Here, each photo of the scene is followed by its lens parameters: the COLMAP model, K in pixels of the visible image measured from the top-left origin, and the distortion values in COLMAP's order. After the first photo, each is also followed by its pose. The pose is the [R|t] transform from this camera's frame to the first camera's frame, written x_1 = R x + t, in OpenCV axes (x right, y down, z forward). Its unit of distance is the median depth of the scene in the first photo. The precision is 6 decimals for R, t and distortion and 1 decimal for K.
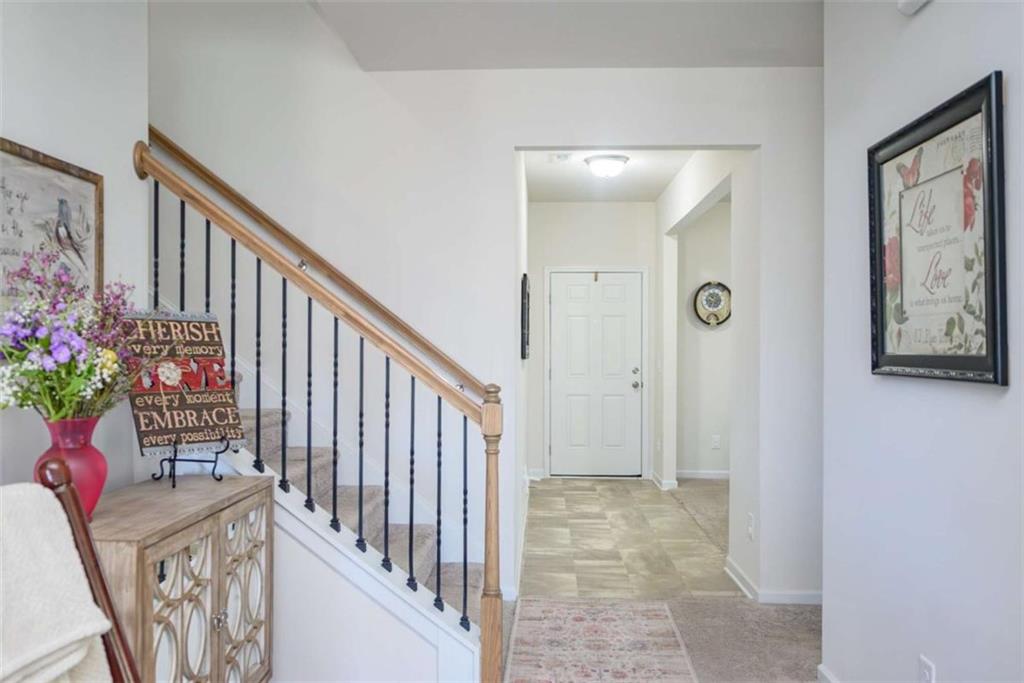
lens RADIAL K [[818.9, 0, 512.0], [0, 818.9, 341.5], [0, 0, 1]] dist [0.006483, 0.003379]
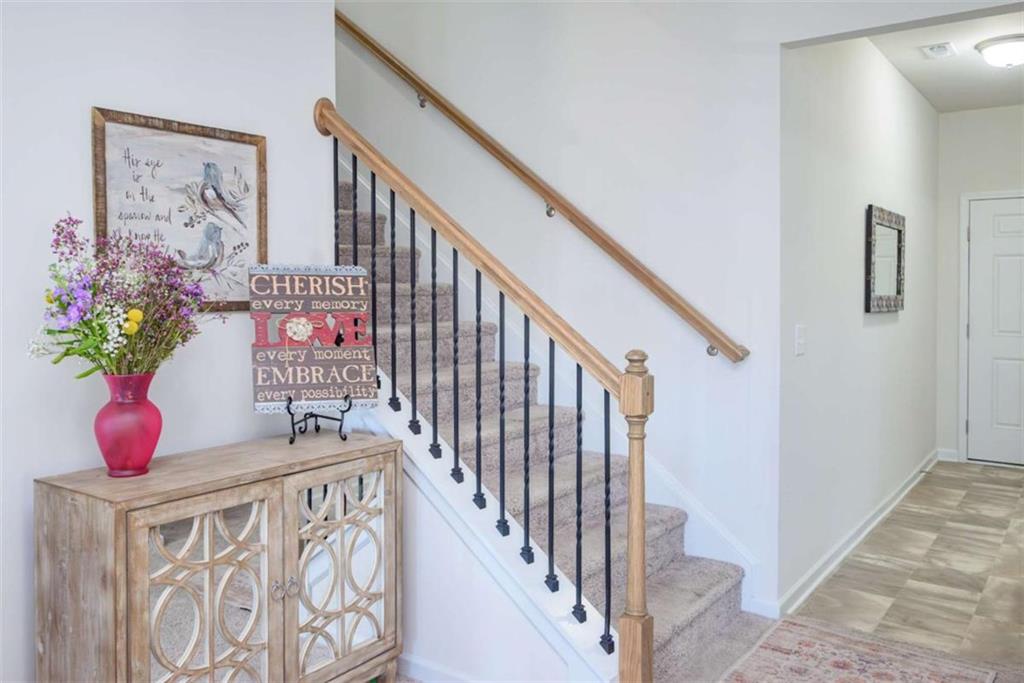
lens RADIAL K [[828.7, 0, 511.4], [0, 828.7, 298.7], [0, 0, 1]] dist [0.007224, 0.005551]
pose [[0.837736, 0.004830, -0.546054, 0.341431], [0.004345, 0.999870, 0.015511, -0.011732], [0.546058, -0.015366, 0.837606, 0.290167]]
